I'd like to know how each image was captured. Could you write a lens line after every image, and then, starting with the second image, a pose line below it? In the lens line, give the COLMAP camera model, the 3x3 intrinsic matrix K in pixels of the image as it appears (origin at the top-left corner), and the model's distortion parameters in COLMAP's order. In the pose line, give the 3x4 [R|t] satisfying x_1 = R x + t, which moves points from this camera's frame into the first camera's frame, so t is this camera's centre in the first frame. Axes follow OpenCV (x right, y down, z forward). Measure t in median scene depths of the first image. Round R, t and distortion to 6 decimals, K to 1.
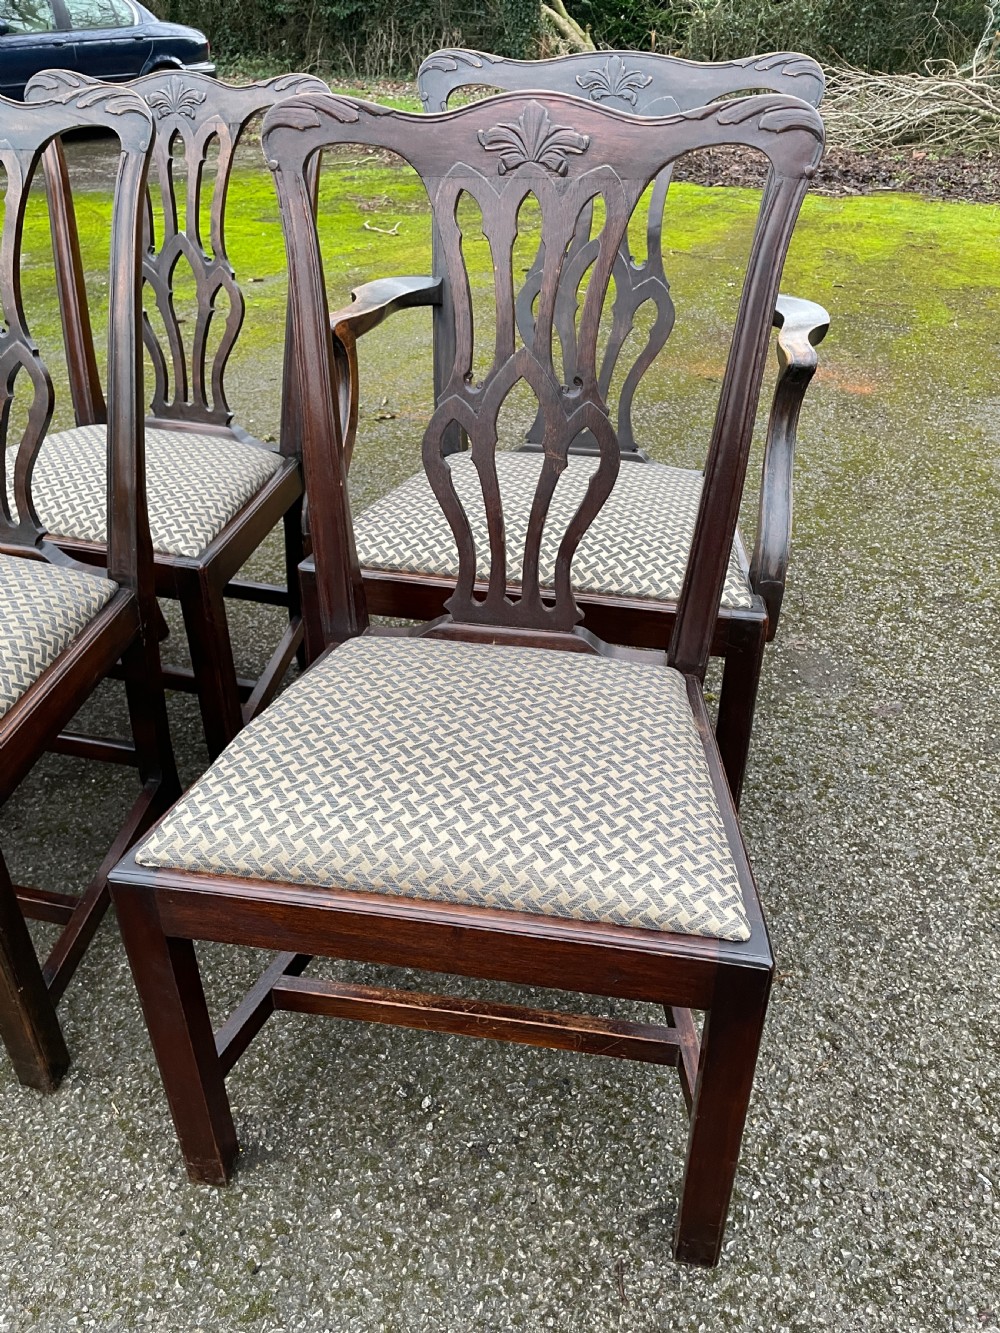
lens RADIAL K [[1013.8, 0, 497.1], [0, 1013.8, 664.0], [0, 0, 1]] dist [0.083410, -0.108159]
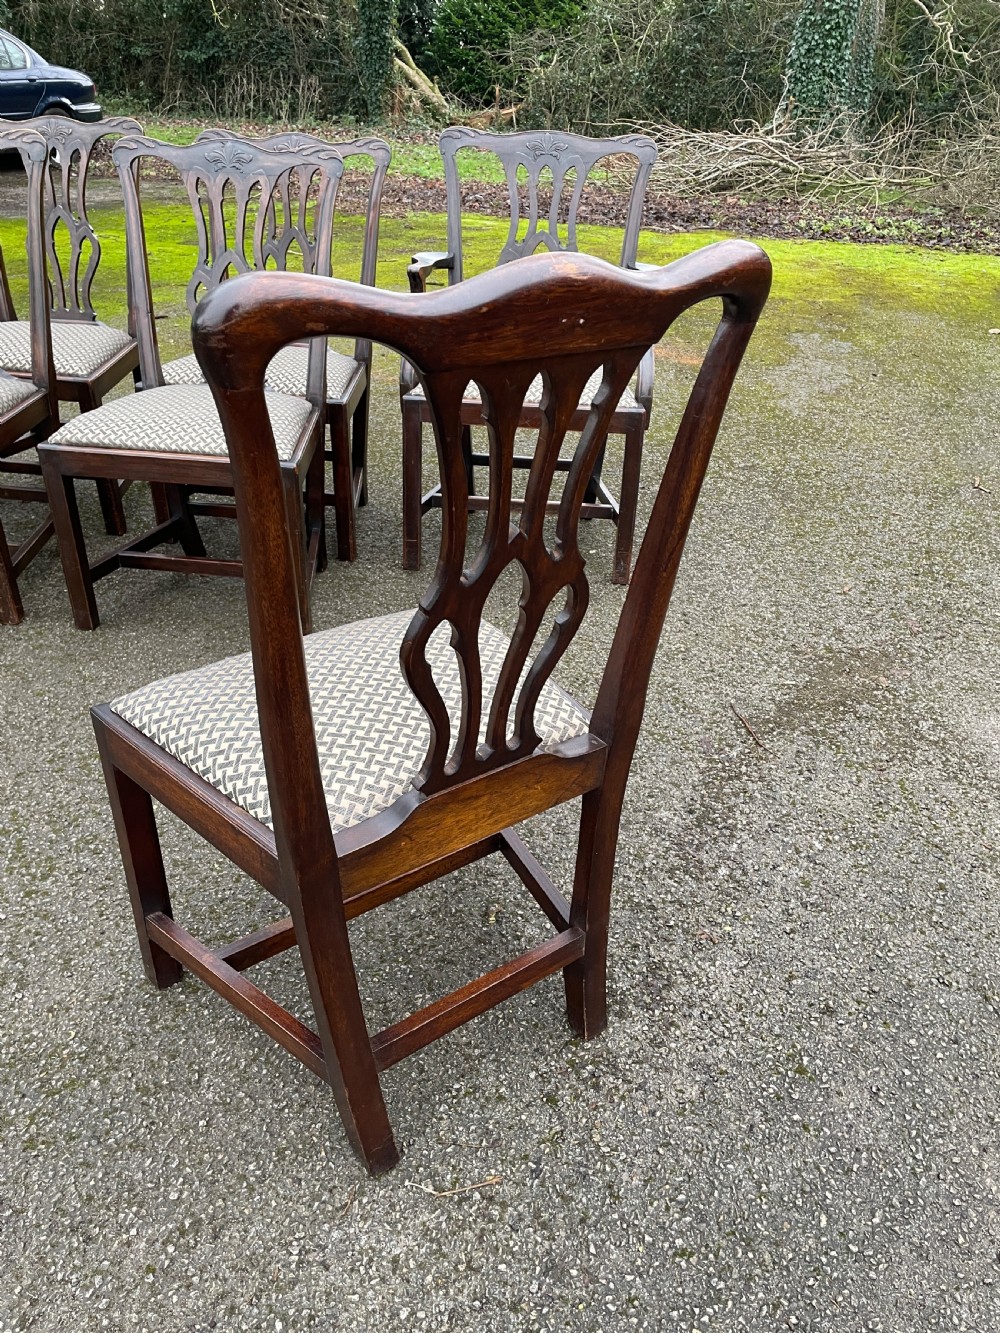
lens RADIAL K [[1013.8, 0, 509.2], [0, 1013.8, 672.8], [0, 0, 1]] dist [0.083410, -0.108159]
pose [[0.988631, -0.047206, 0.142758, -0.060730], [0.050993, 0.998435, -0.022981, 0.096765], [-0.141450, 0.030000, 0.989491, -0.183329]]
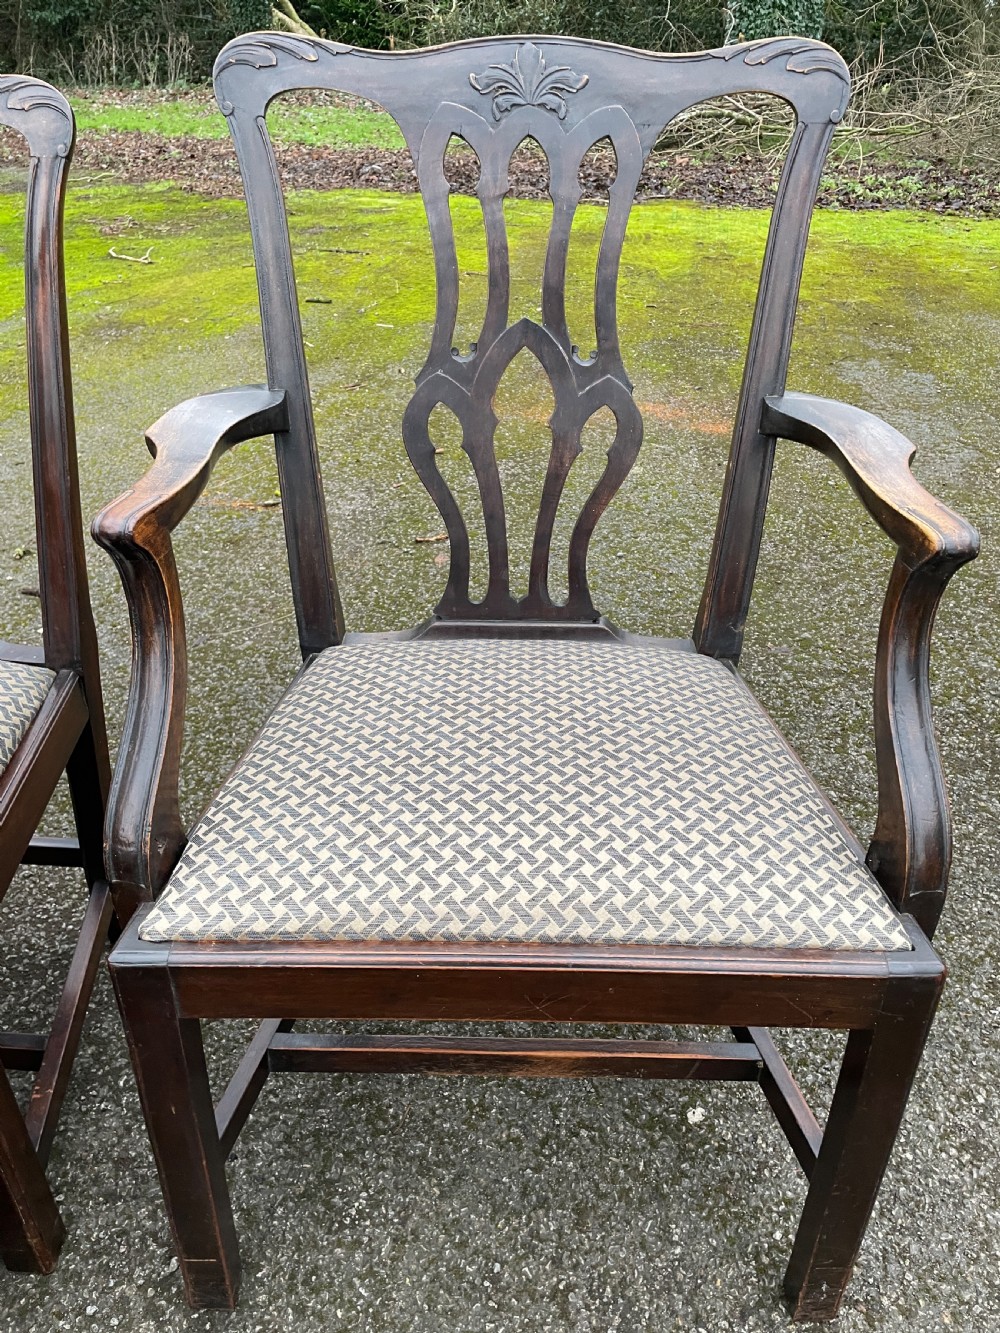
lens RADIAL K [[1013.8, 0, 493.2], [0, 1013.8, 675.4], [0, 0, 1]] dist [0.083410, -0.108159]
pose [[0.975700, -0.113330, 0.187527, -0.016528], [0.112696, 0.993530, 0.014075, -0.048039], [-0.187909, 0.007400, 0.982159, 0.086063]]
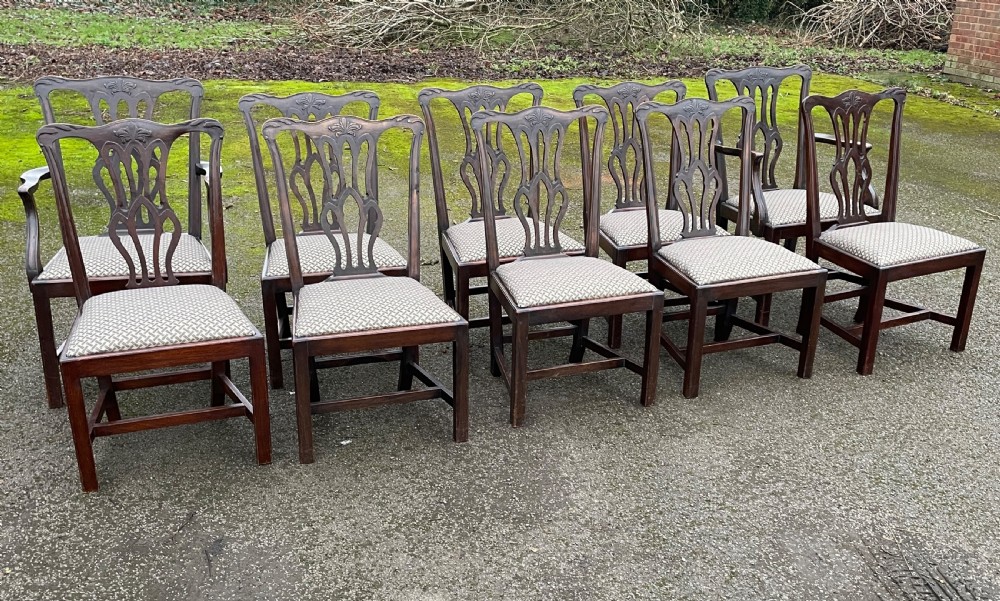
lens RADIAL K [[1008.0, 0, 495.8], [0, 1008.0, 345.1], [0, 0, 1]] dist [0.042846, 0.000000]
pose [[0.796915, -0.222772, 0.561516, -0.565362], [0.307547, 0.949657, -0.059717, 0.036111], [-0.519944, 0.220282, 0.825308, -0.221658]]
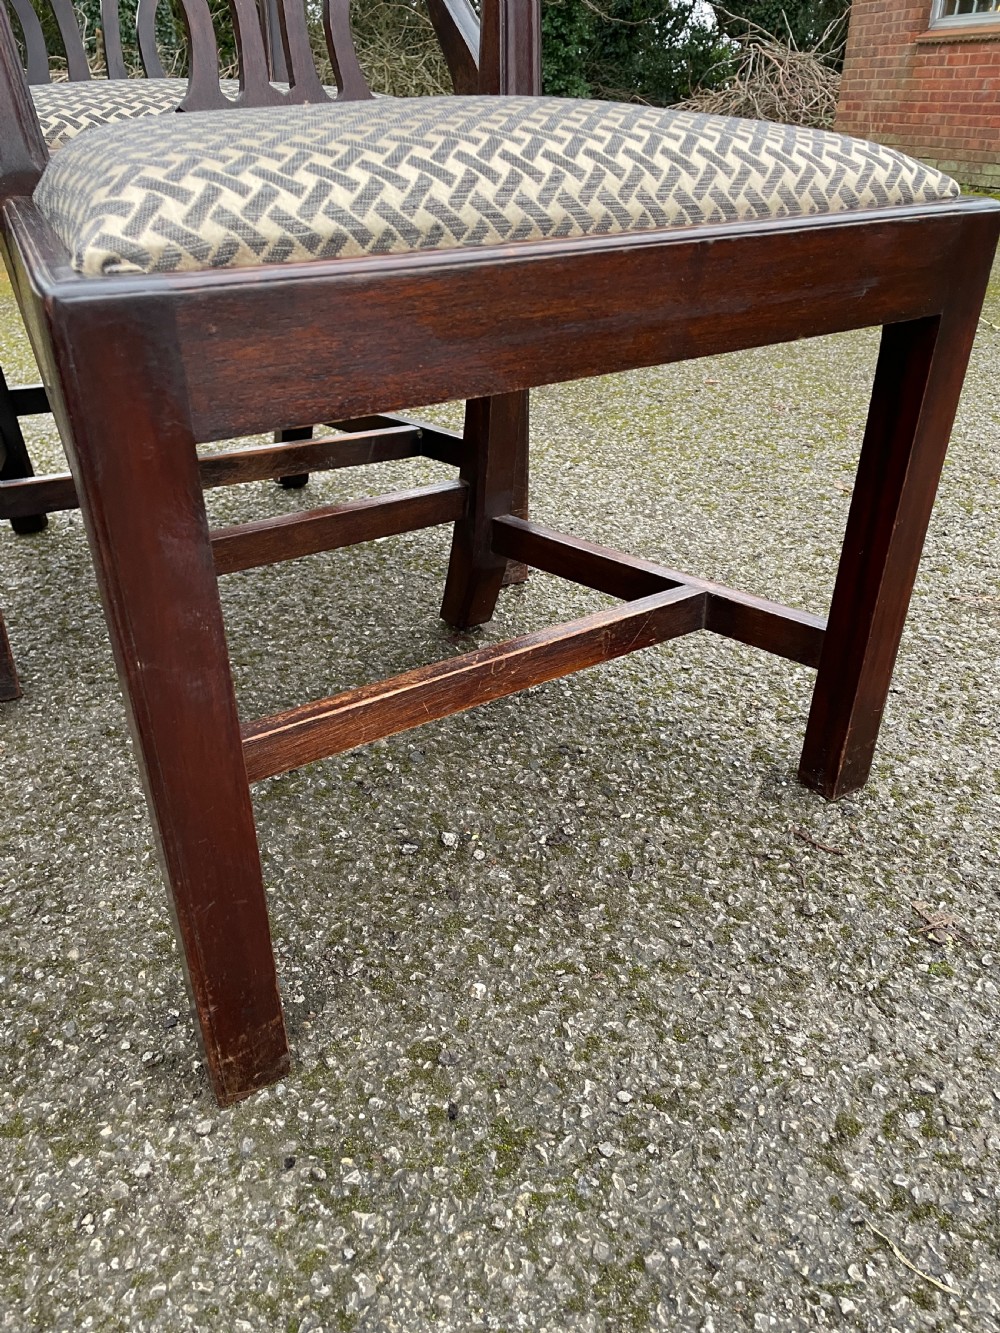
lens RADIAL K [[1013.8, 0, 503.6], [0, 1013.8, 676.1], [0, 0, 1]] dist [0.083410, -0.108159]
pose [[0.724548, -0.336667, 0.601403, -0.074212], [0.357559, 0.929582, 0.089609, 0.051240], [-0.589221, 0.150111, 0.793905, 0.078874]]
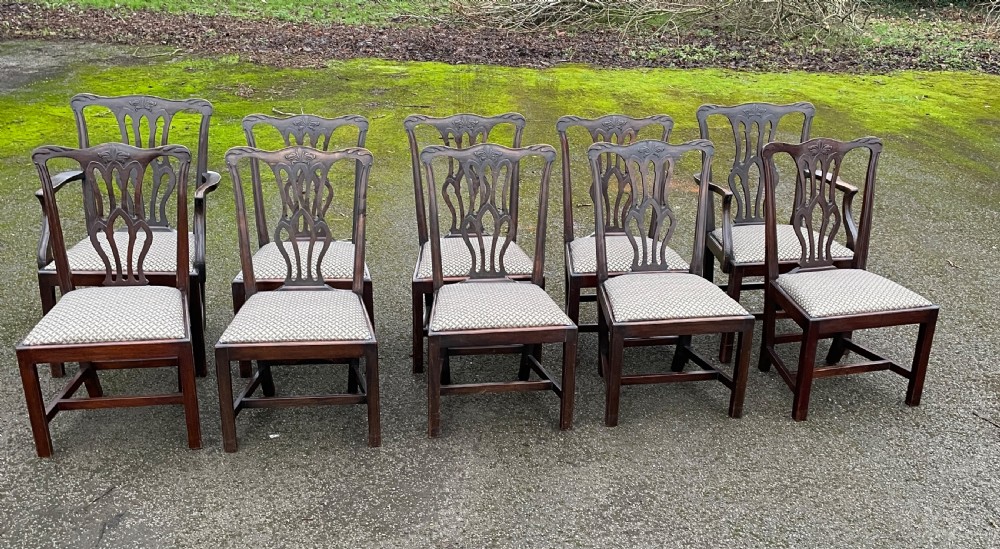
lens RADIAL K [[1007.4, 0, 500.4], [0, 1007.4, 290.1], [0, 0, 1]] dist [0.050013, 0.000000]
pose [[0.904865, -0.142930, 0.400987, -0.449846], [0.206995, 0.970824, -0.121056, 0.044959], [-0.371985, 0.192542, 0.908050, -0.337819]]
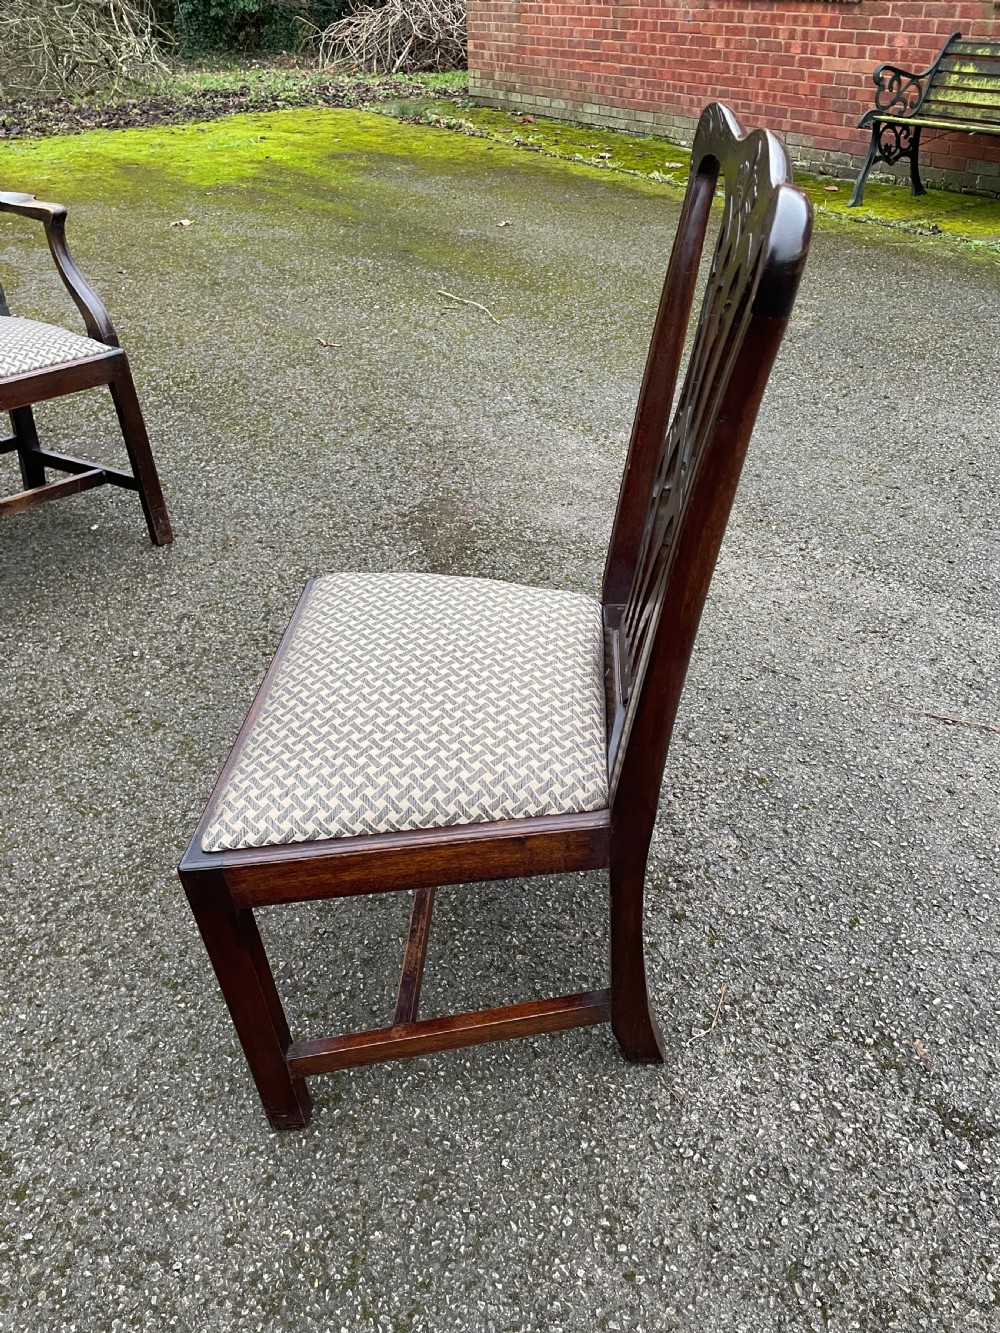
lens RADIAL K [[1013.8, 0, 509.5], [0, 1013.8, 676.1], [0, 0, 1]] dist [0.083410, -0.108159]
pose [[0.524290, -0.502219, 0.687675, -0.176040], [0.466594, 0.844974, 0.261360, 0.054525], [-0.712327, 0.183836, 0.677344, -0.118980]]
